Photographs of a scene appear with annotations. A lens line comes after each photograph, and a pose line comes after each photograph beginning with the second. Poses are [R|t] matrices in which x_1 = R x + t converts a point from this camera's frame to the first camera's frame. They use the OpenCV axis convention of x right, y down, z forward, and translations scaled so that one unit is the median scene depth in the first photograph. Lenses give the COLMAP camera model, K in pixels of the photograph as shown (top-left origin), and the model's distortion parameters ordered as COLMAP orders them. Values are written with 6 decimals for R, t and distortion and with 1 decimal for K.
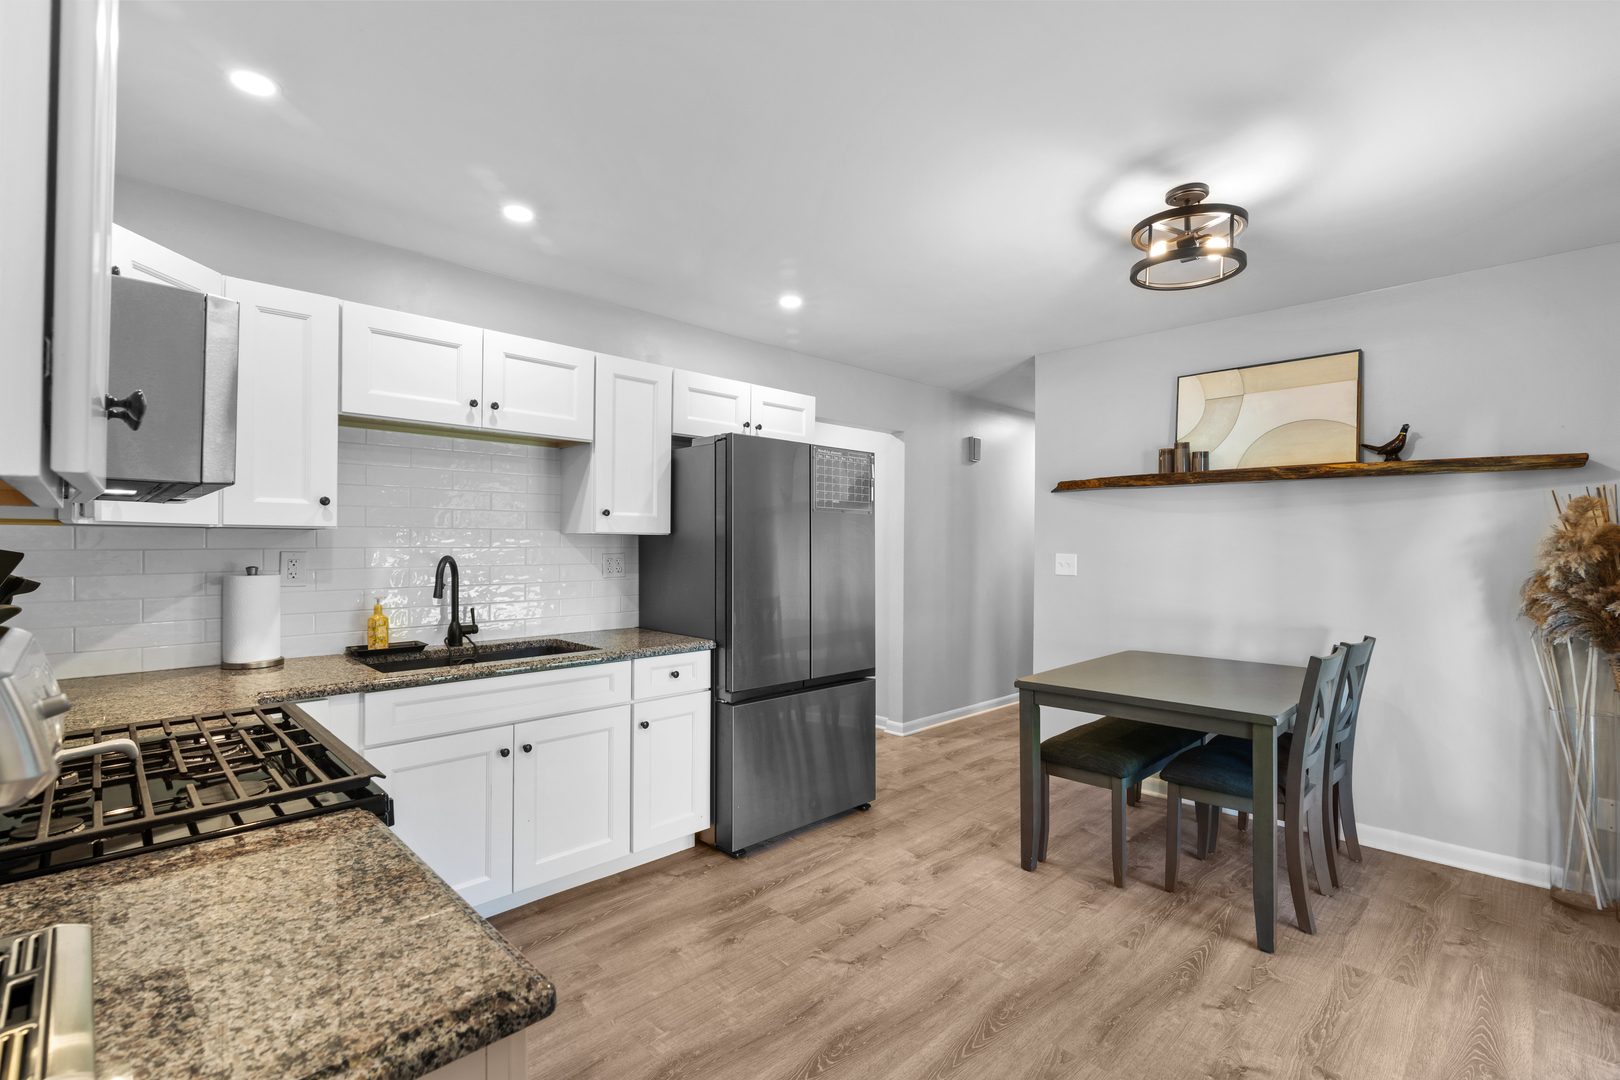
lens RADIAL K [[734.4, 0, 805.7], [0, 734.4, 537.7], [0, 0, 1]] dist [-0.000459, 0.000310]
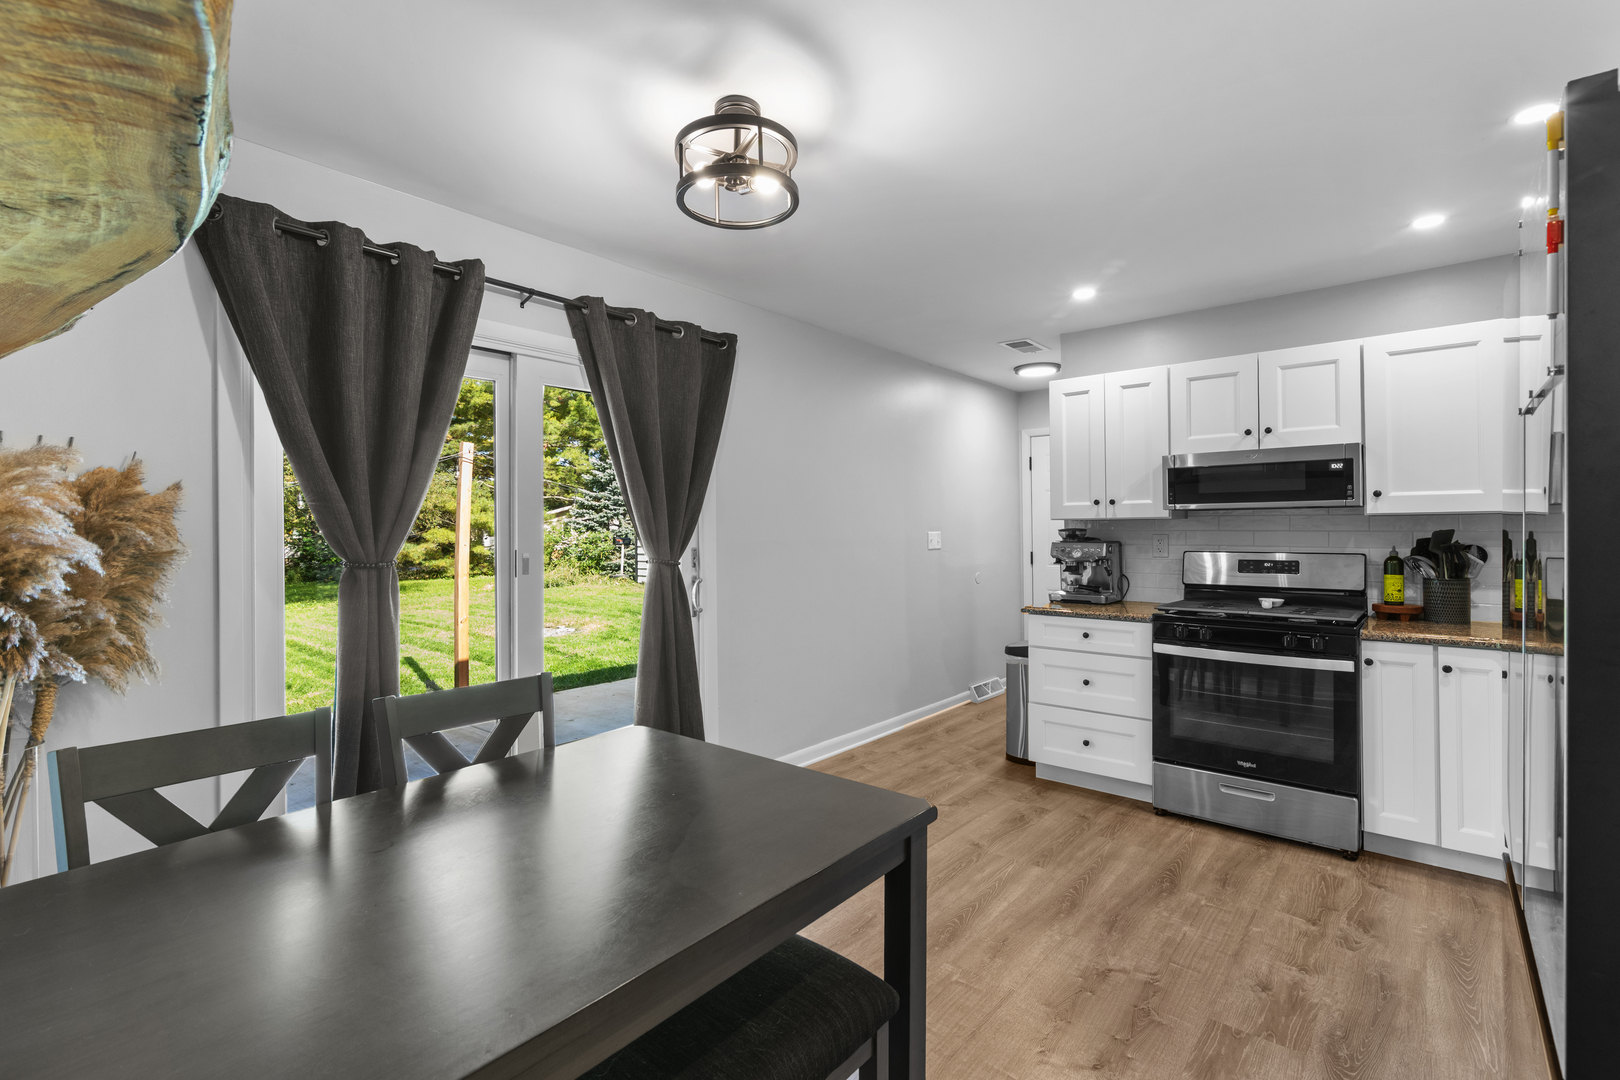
lens RADIAL K [[734.4, 0, 805.7], [0, 734.4, 537.7], [0, 0, 1]] dist [-0.000459, 0.000310]
pose [[-0.996445, -0.001099, -0.084233, 0.404961], [0.000226, 0.999876, -0.015715, 0.032249], [0.084240, -0.015679, -0.996322, 1.466604]]
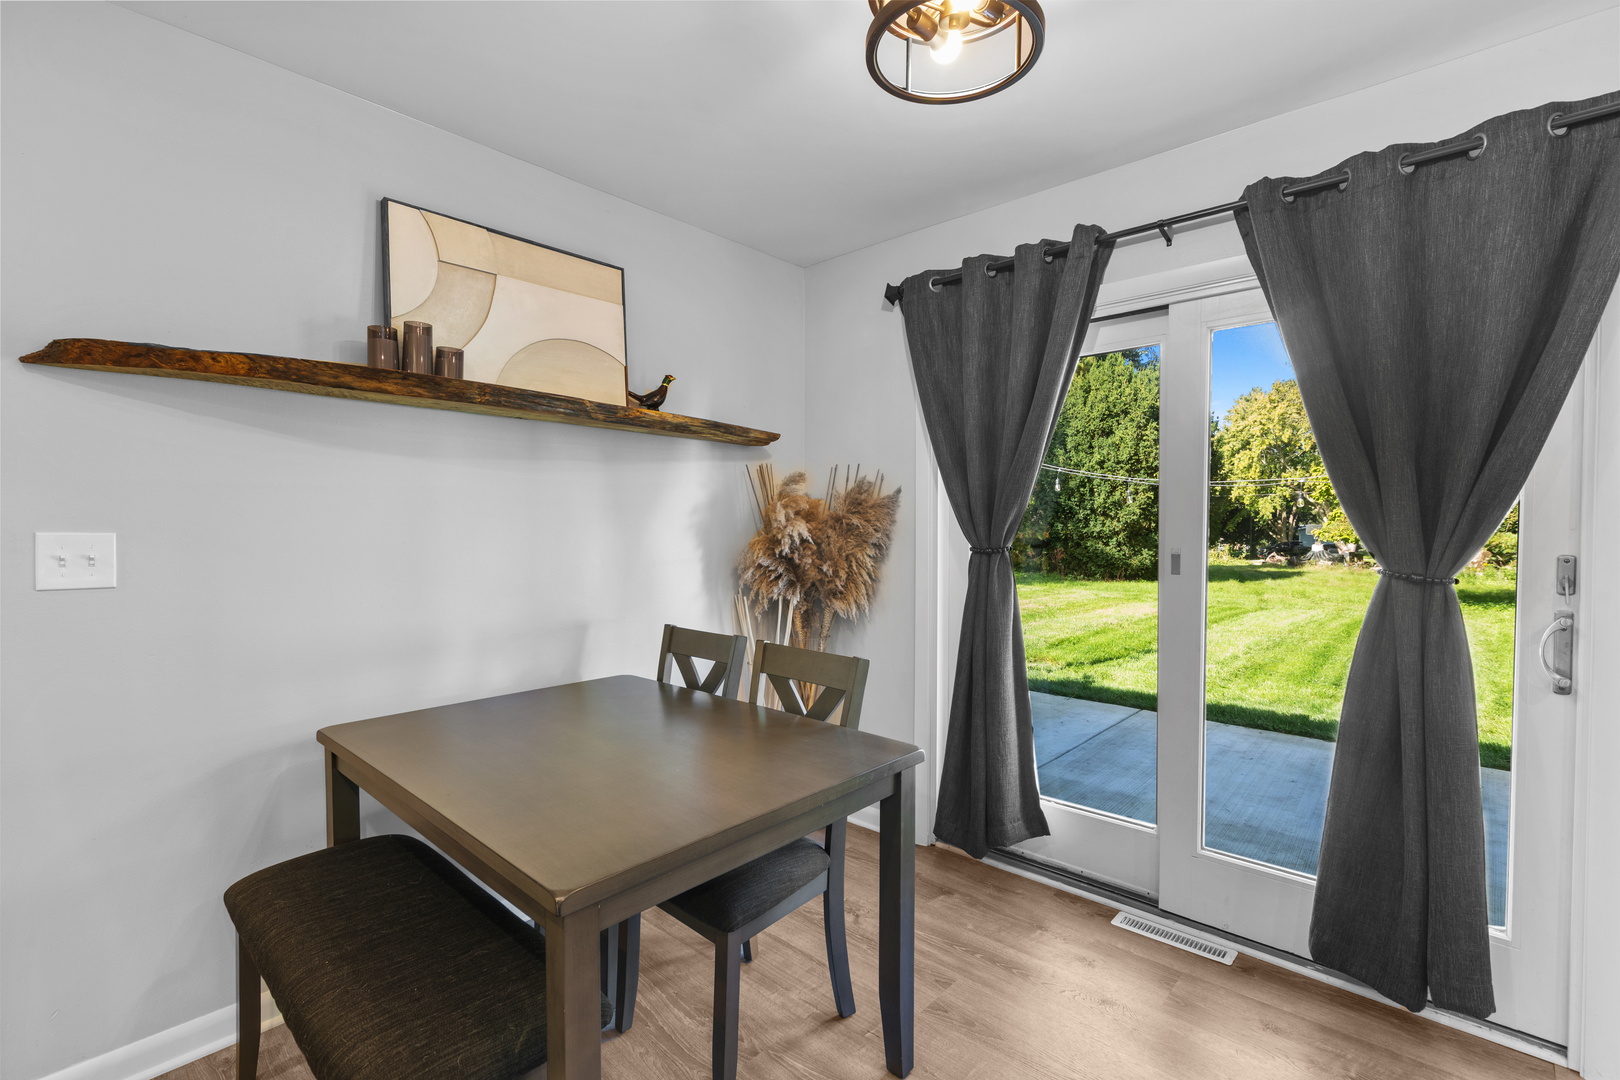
lens RADIAL K [[740.9, 0, 775.8], [0, 740.9, 544.7], [0, 0, 1]] dist [-0.001366, -0.000425]
pose [[-0.046882, -0.032100, 0.998385, -0.069932], [-0.011292, 0.999437, 0.031603, 0.018053], [-0.998837, -0.009792, -0.047218, 0.963252]]
